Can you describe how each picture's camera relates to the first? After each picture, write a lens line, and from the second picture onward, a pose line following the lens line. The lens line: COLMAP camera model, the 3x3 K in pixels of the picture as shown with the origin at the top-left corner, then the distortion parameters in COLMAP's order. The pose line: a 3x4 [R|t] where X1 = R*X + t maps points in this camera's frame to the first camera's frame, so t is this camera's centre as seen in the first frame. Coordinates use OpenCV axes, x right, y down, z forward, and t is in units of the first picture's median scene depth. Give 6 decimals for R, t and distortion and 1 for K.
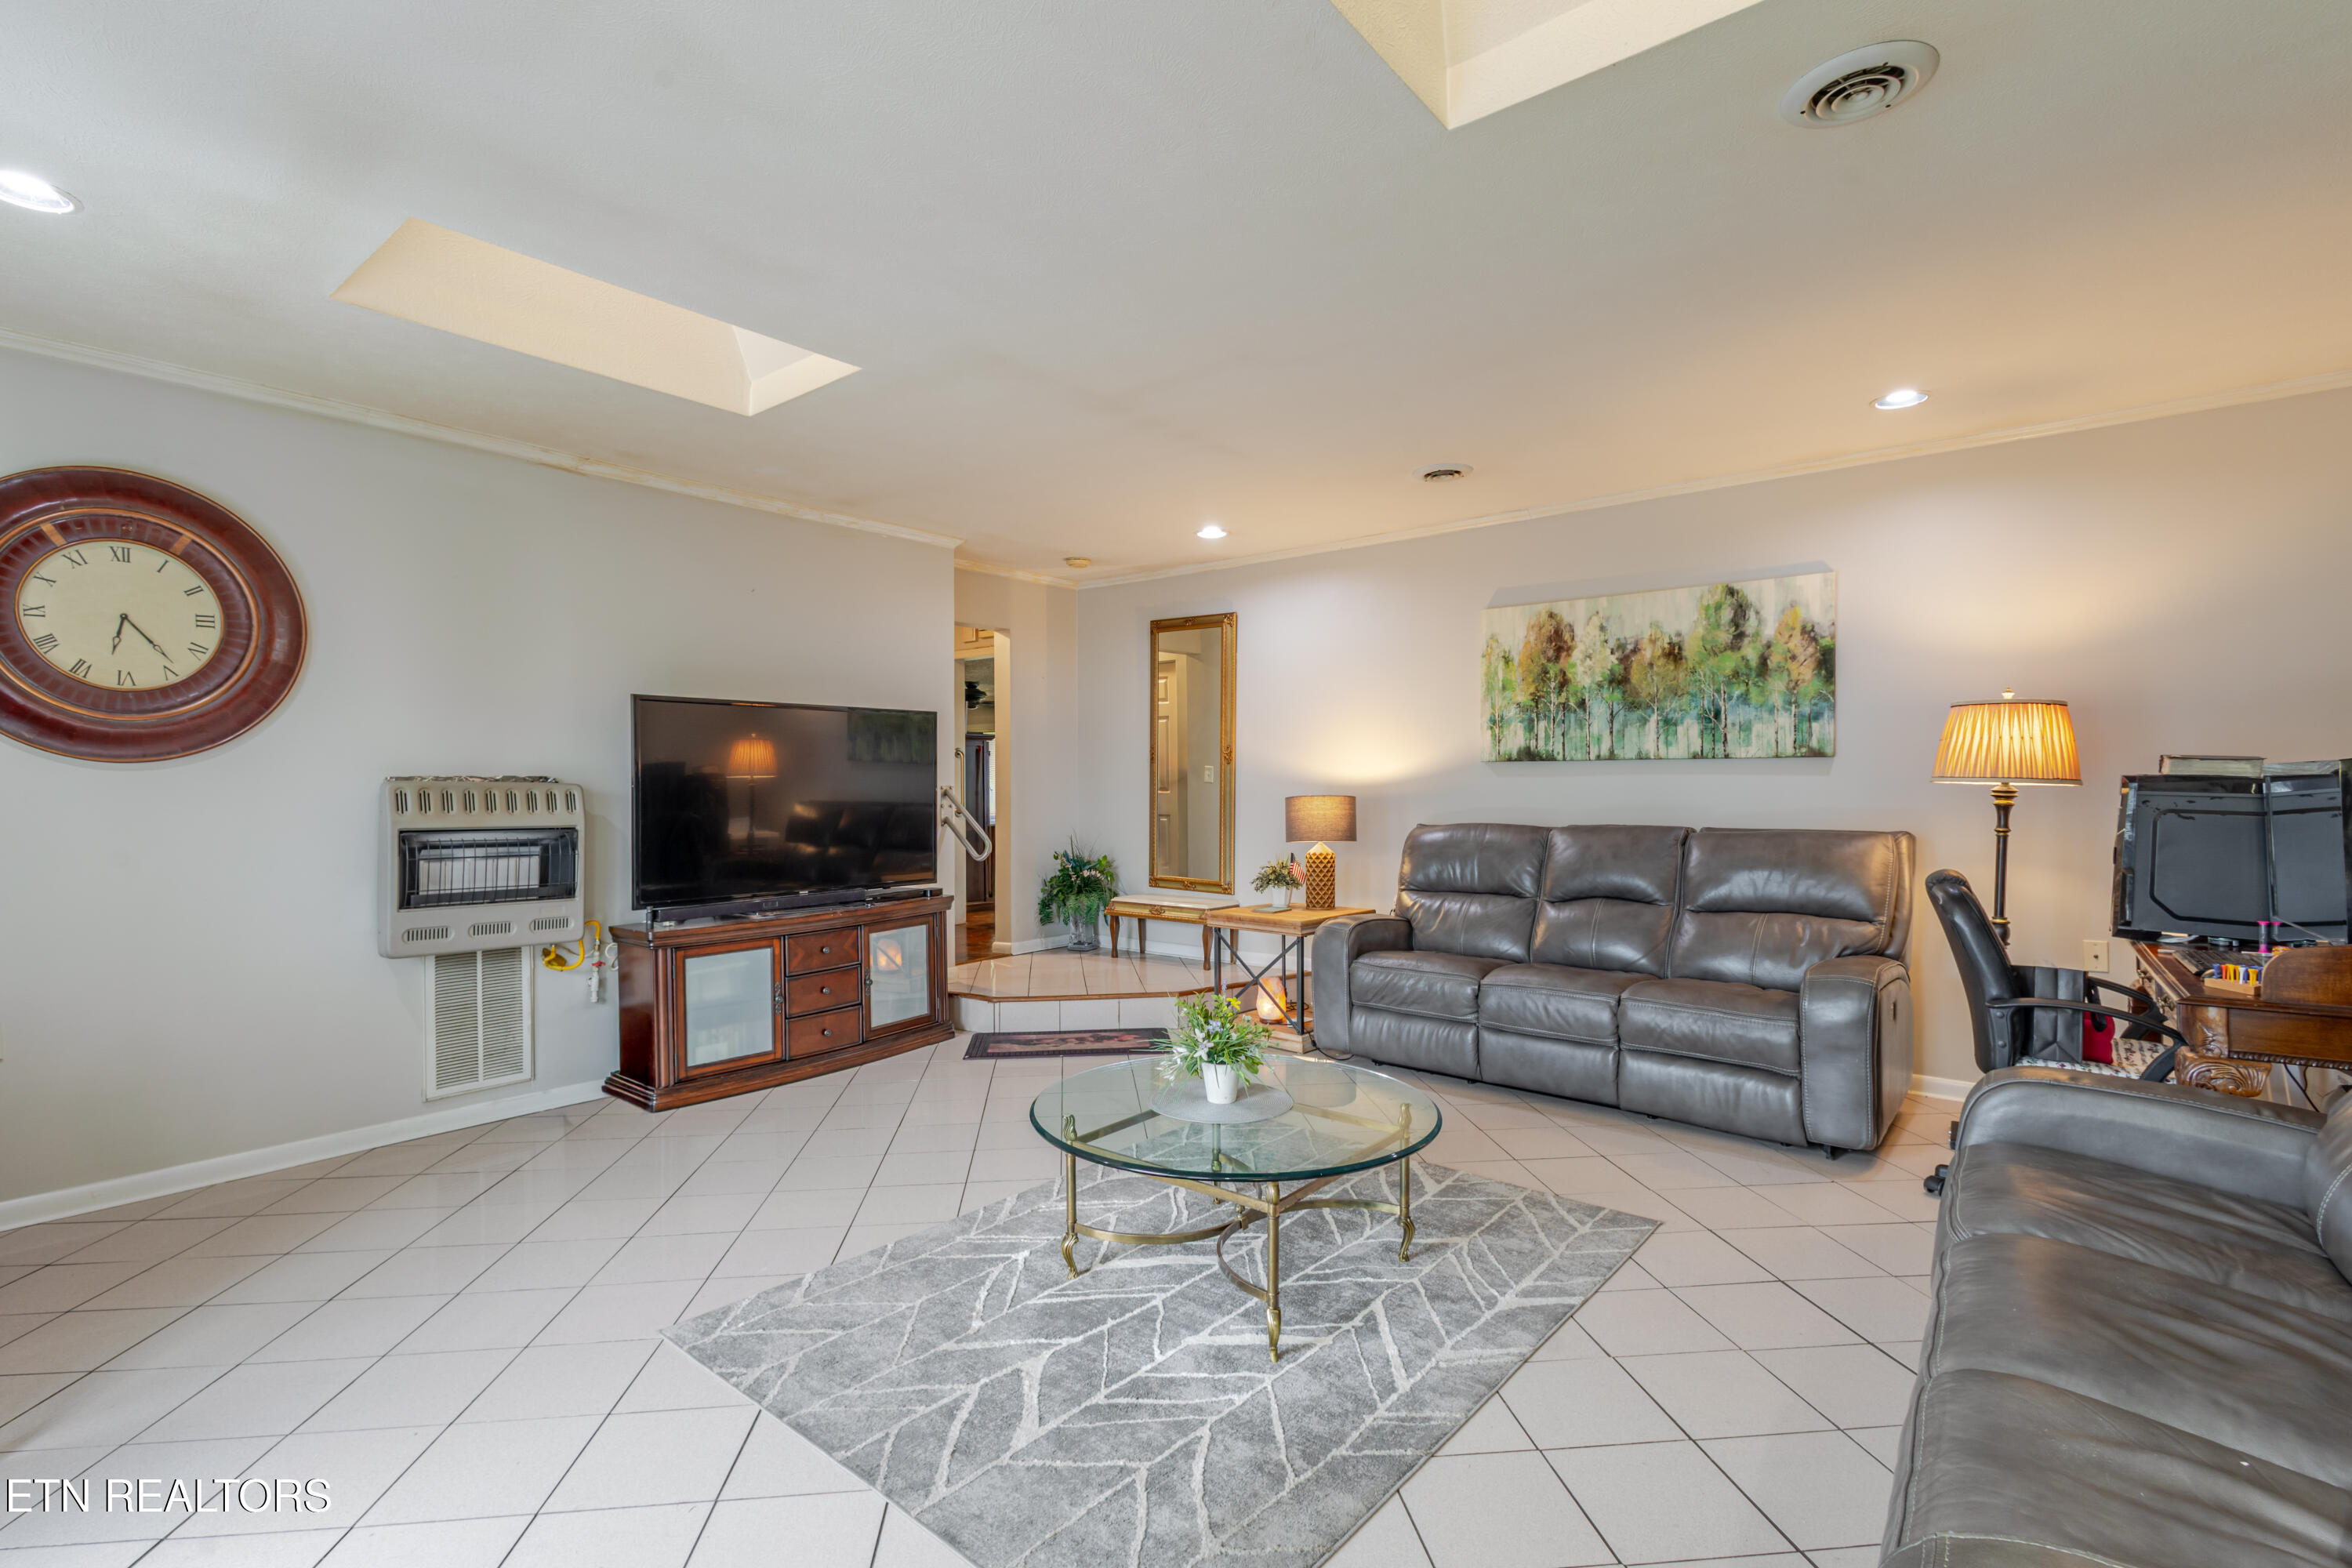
lens RADIAL K [[1091.6, 0, 1164.4], [0, 1091.6, 789.3], [0, 0, 1]] dist [0.014130, 0.000124]
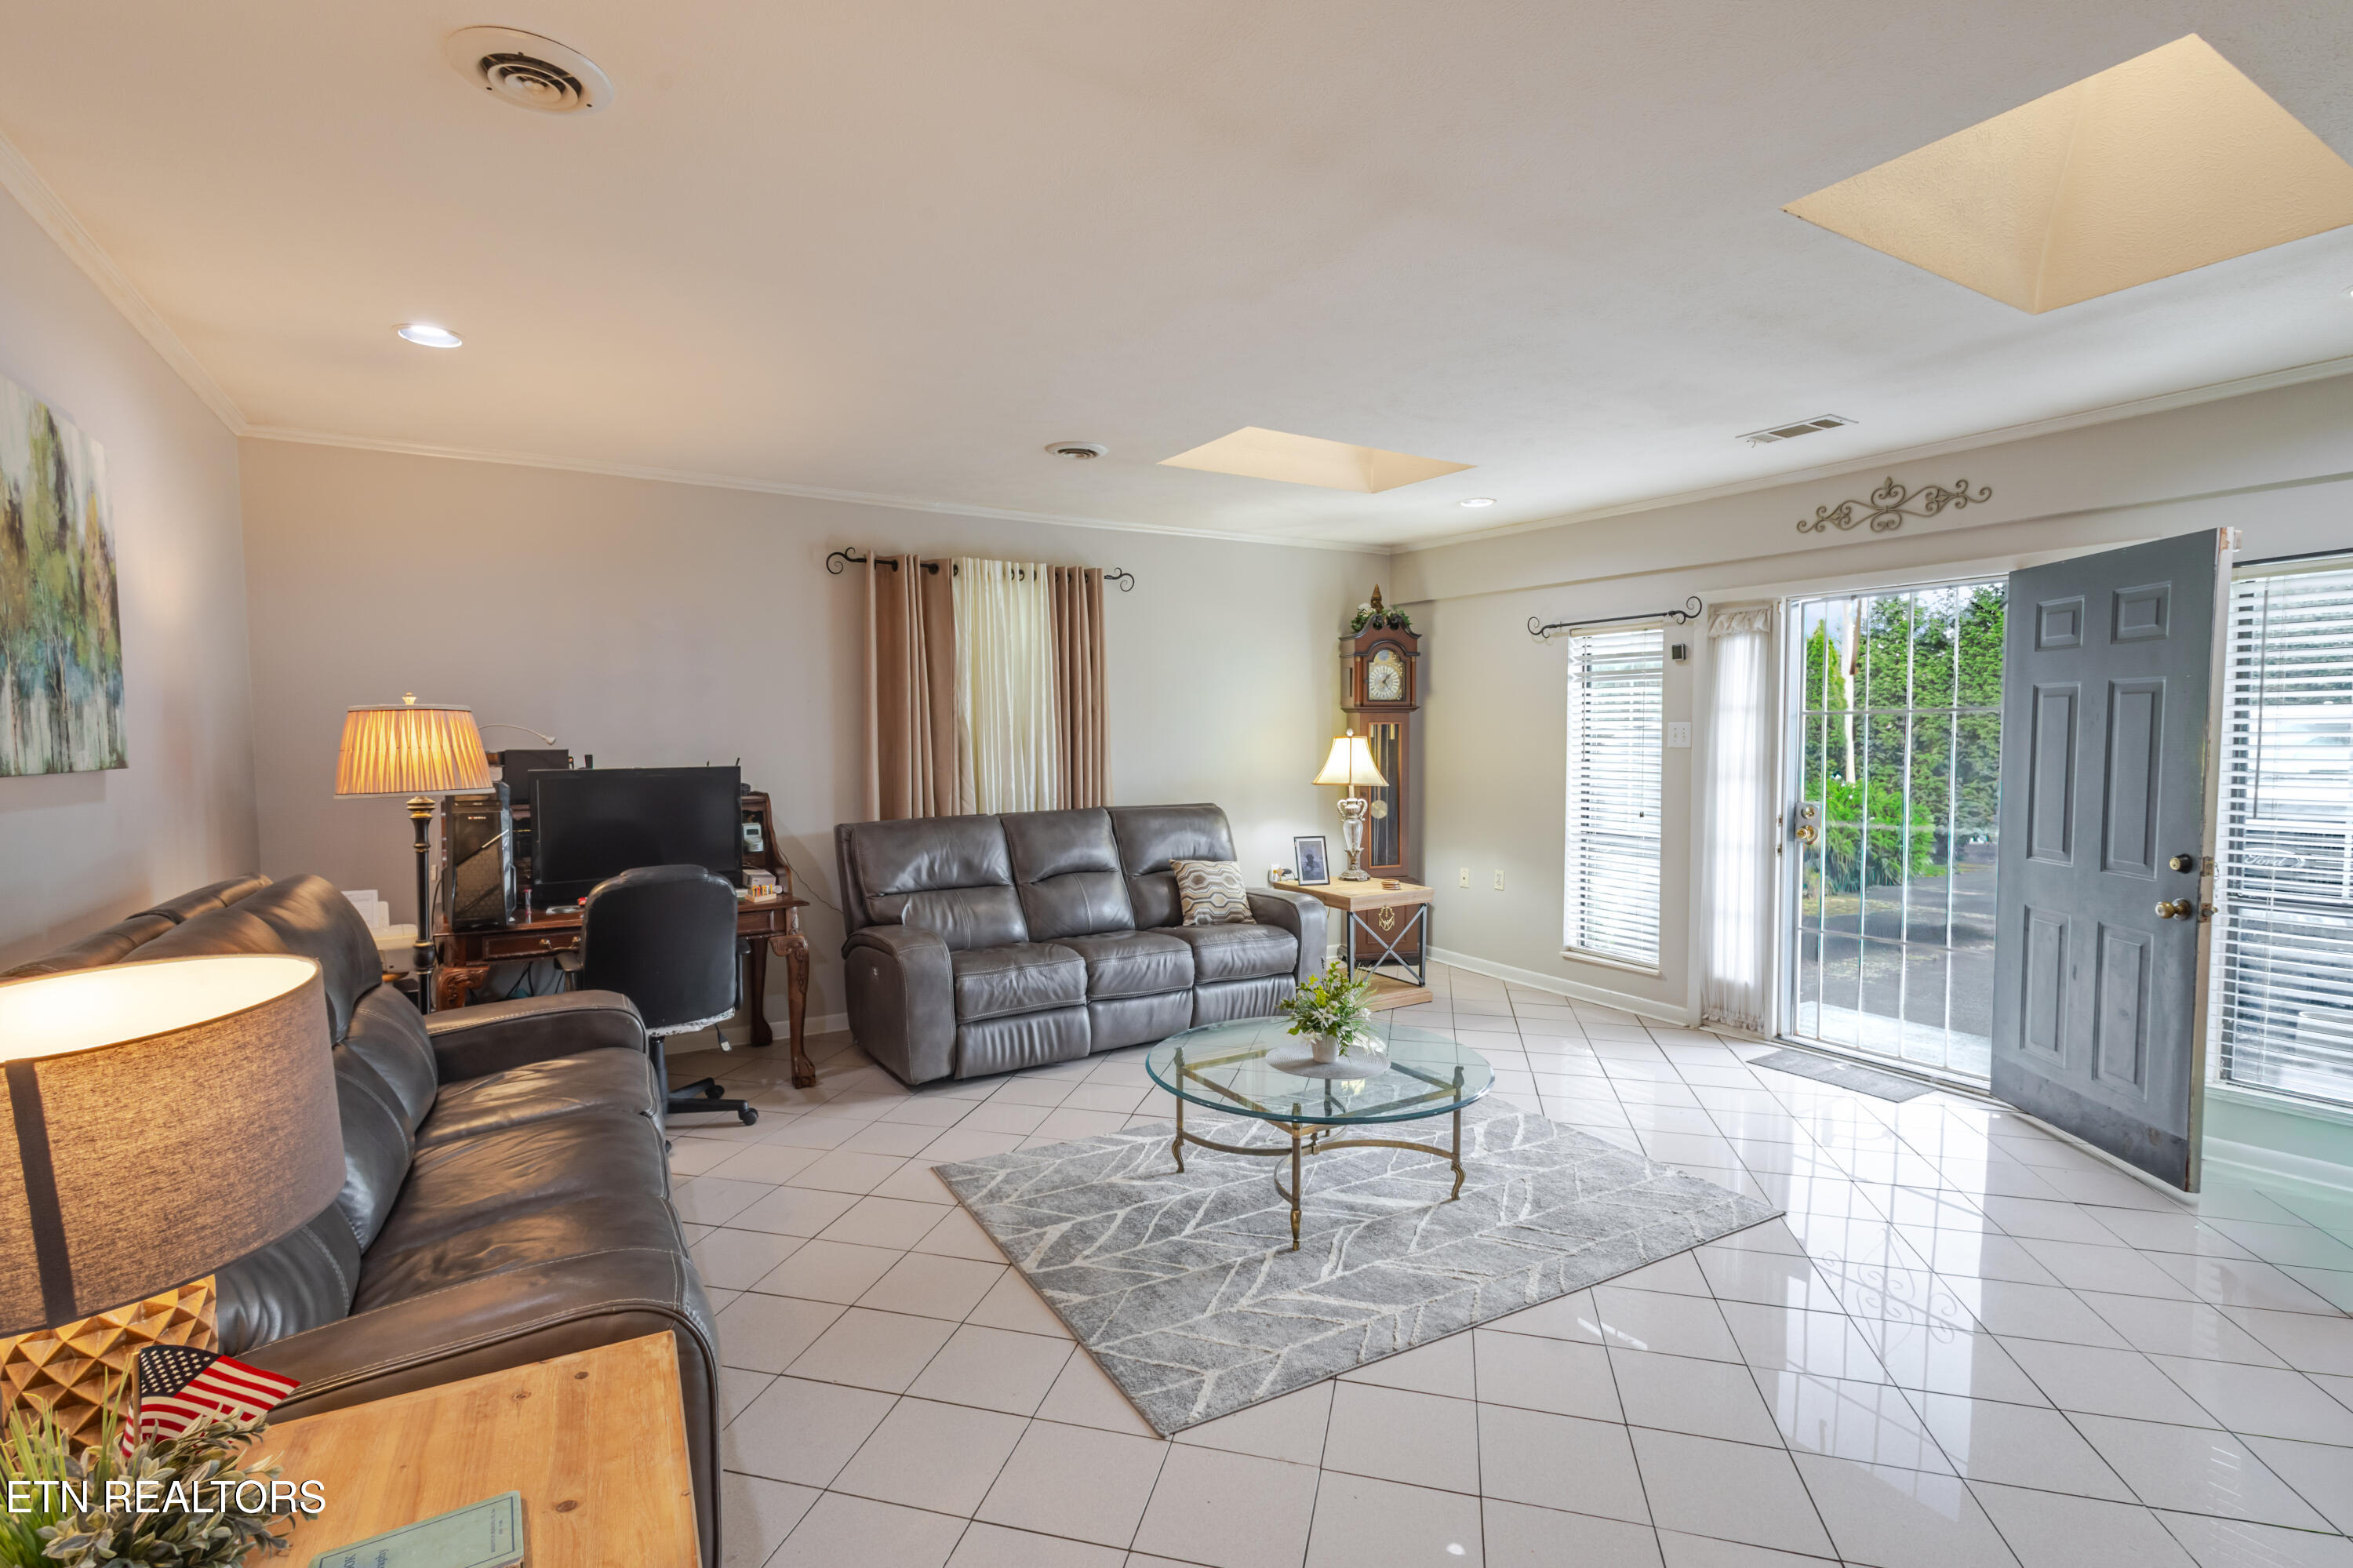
lens RADIAL K [[1081.2, 0, 1176.2], [0, 1081.2, 792.2], [0, 0, 1]] dist [0.000731, 0.000112]
pose [[-0.944037, -0.010094, 0.329686, -0.105972], [0.009916, 0.998211, 0.058957, -0.042713], [-0.329691, 0.058927, -0.942248, 1.279862]]
